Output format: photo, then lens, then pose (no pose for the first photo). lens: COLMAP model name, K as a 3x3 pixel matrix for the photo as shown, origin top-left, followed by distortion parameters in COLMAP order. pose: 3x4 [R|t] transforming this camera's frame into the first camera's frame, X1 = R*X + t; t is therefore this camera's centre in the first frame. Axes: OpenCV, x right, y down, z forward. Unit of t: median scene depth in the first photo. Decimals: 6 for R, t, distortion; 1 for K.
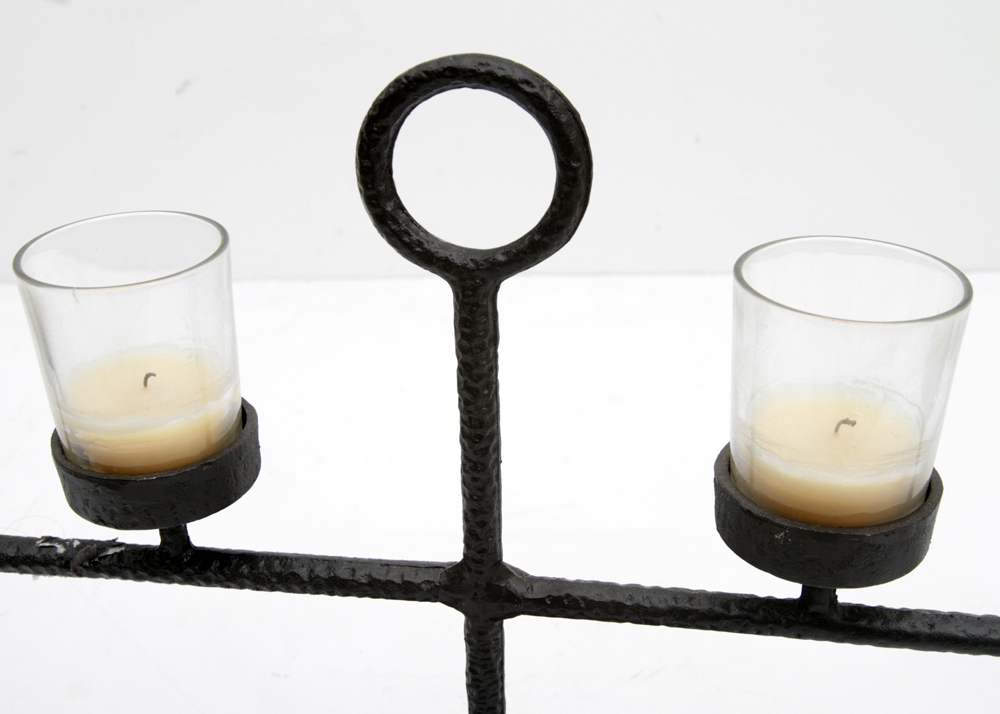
lens RADIAL K [[1361.6, 0, 499.1], [0, 1361.6, 358.1], [0, 0, 1]] dist [-0.020530, 0.000000]
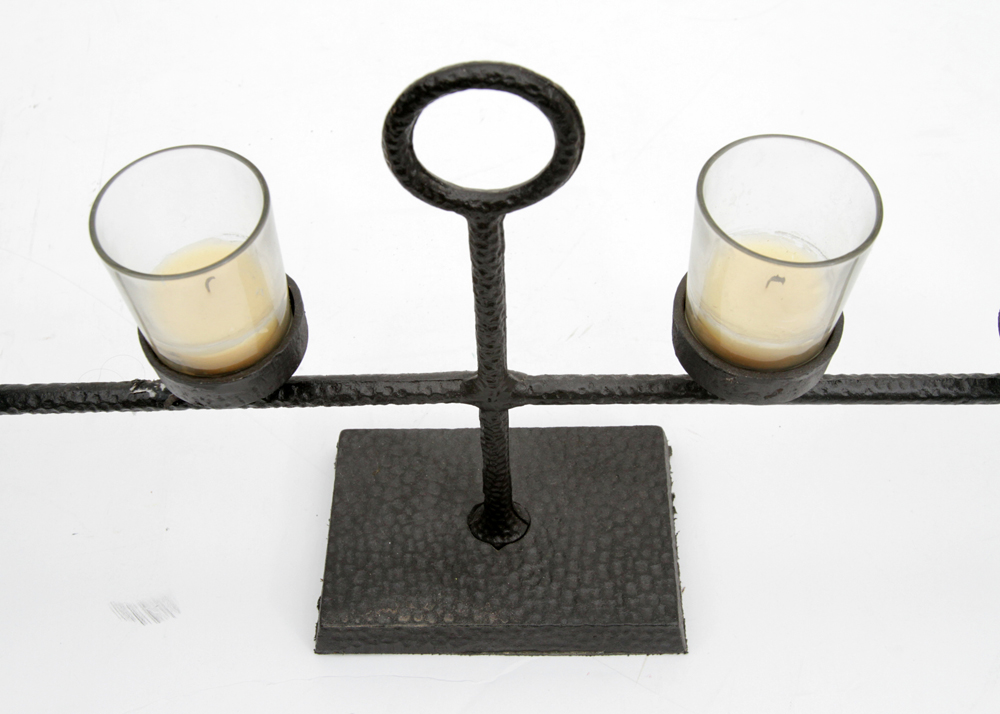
lens RADIAL K [[1182.0, 0, 503.2], [0, 1182.0, 355.9], [0, 0, 1]] dist [-0.066040, 0.000000]
pose [[0.986510, -0.131162, 0.097949, -0.117828], [0.072929, 0.887829, 0.454358, -0.406769], [-0.146556, -0.441085, 0.885418, 0.007055]]
